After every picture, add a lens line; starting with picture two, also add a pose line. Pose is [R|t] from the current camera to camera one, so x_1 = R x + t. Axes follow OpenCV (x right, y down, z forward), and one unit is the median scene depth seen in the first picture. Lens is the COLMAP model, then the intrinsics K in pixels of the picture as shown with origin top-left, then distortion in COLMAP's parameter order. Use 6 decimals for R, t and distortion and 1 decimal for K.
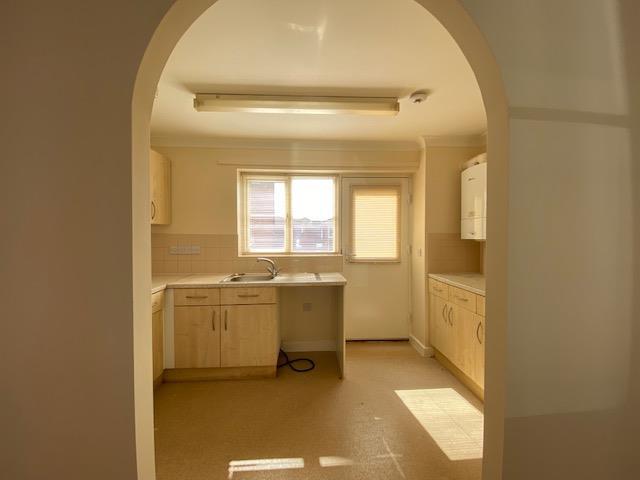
lens RADIAL K [[251.2, 0, 320.0], [0, 251.2, 240.0], [0, 0, 1]] dist [0.000157, -0.000086]
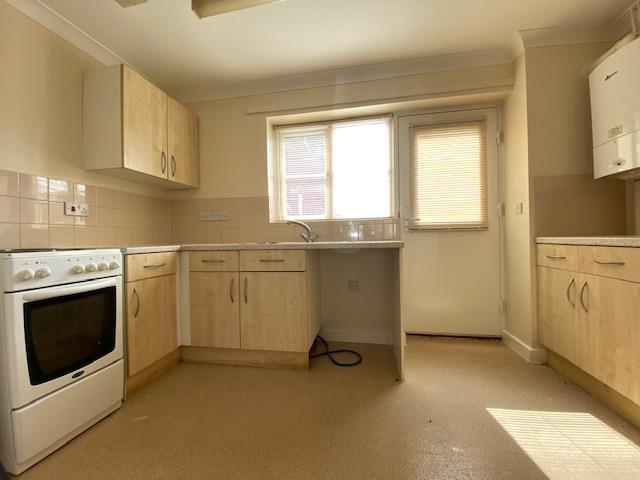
lens RADIAL K [[255.8, 0, 320.0], [0, 255.8, 240.0], [0, 0, 1]] dist [0.001028, -0.013771]
pose [[0.970441, -0.016647, -0.240763, 0.045685], [0.016622, 0.999860, -0.002135, 0.143362], [0.240765, -0.001930, 0.970582, 0.235070]]
